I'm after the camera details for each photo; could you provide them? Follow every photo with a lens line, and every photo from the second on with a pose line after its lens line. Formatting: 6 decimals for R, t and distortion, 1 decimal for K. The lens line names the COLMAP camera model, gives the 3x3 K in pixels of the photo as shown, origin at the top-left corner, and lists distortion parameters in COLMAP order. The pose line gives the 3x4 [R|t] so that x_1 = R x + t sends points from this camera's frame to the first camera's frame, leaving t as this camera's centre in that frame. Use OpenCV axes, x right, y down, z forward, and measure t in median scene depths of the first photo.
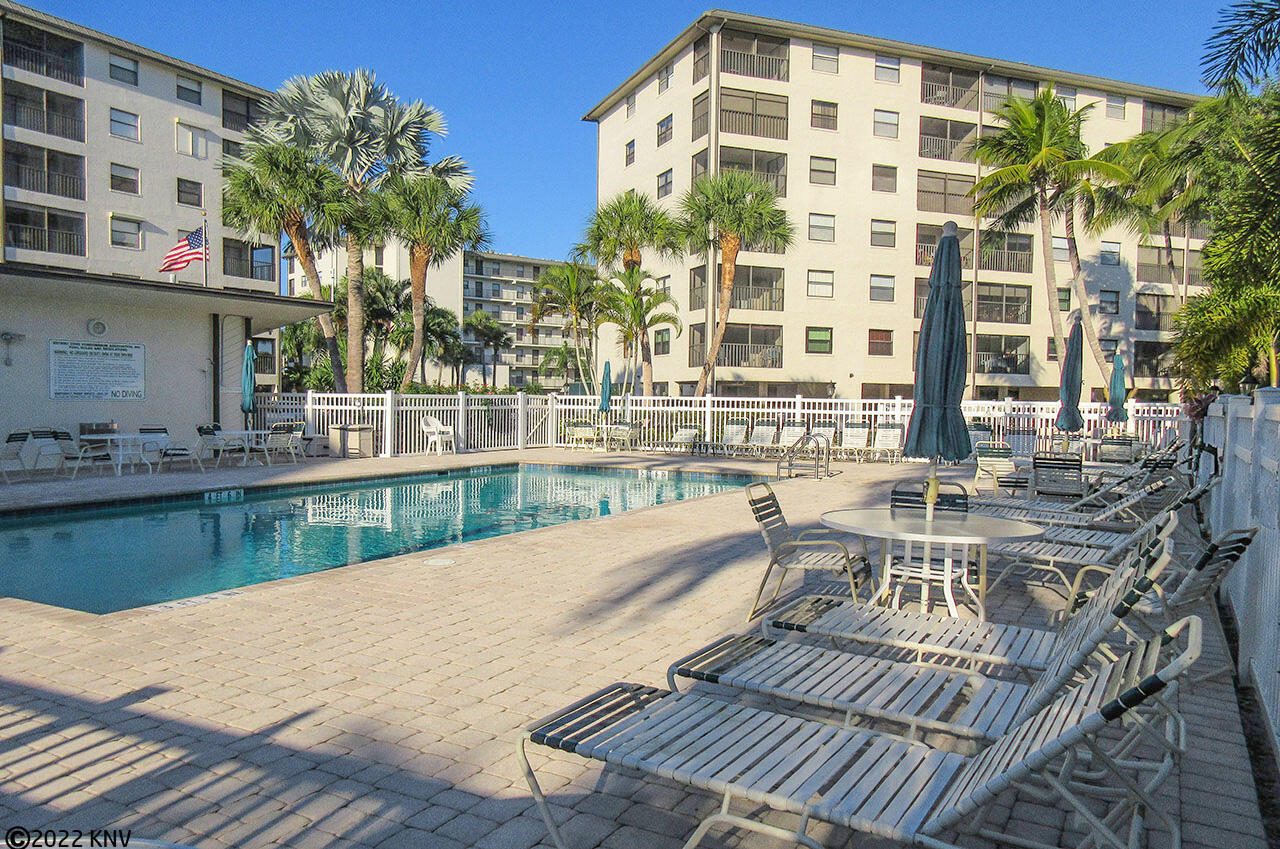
lens RADIAL K [[962.0, 0, 640.0], [0, 962.0, 424.5], [0, 0, 1]] dist [-0.013074, 0.002857]
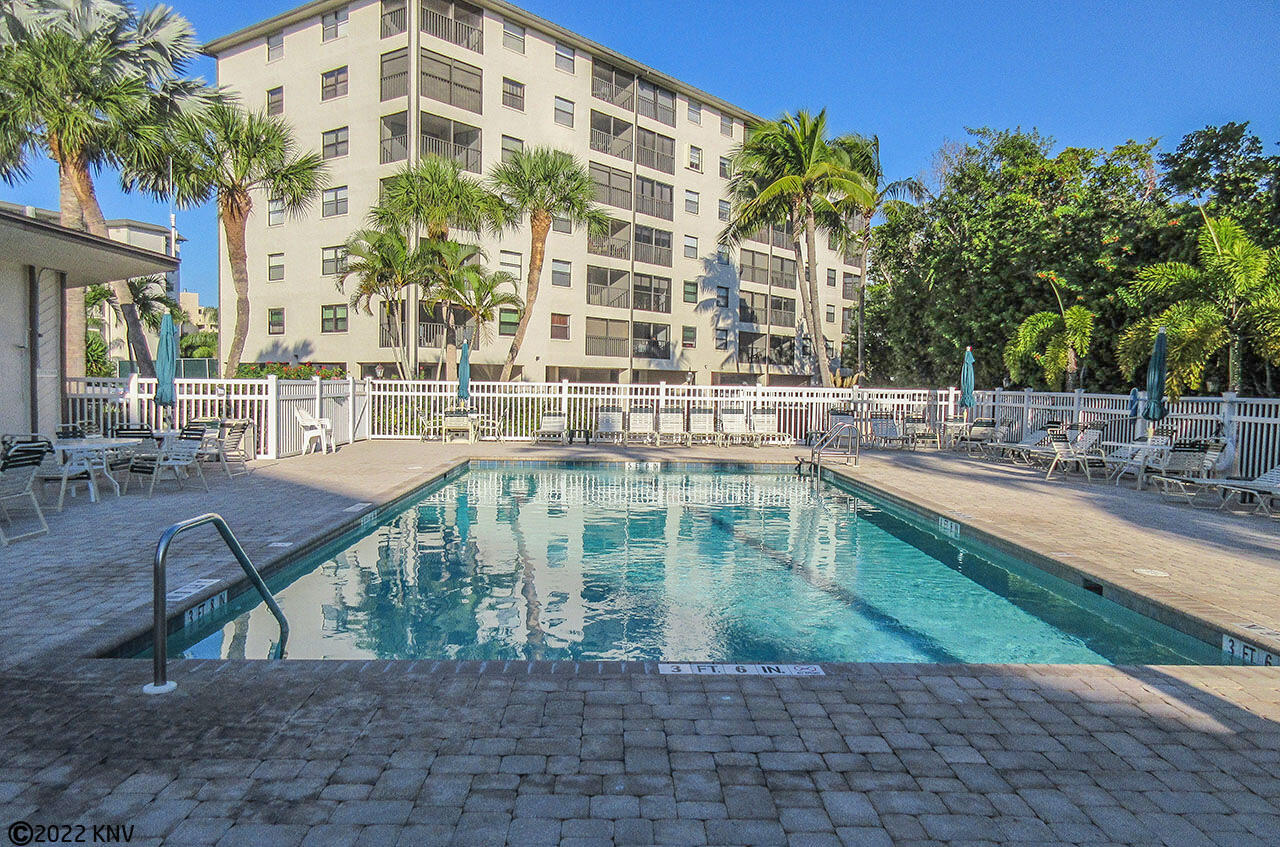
lens RADIAL K [[962.0, 0, 640.0], [0, 962.0, 423.5], [0, 0, 1]] dist [-0.013074, 0.002857]
pose [[0.852575, -0.020275, 0.522211, -0.222440], [0.008996, 0.999668, 0.024125, -0.006411], [-0.522527, -0.015870, 0.852475, 0.085353]]
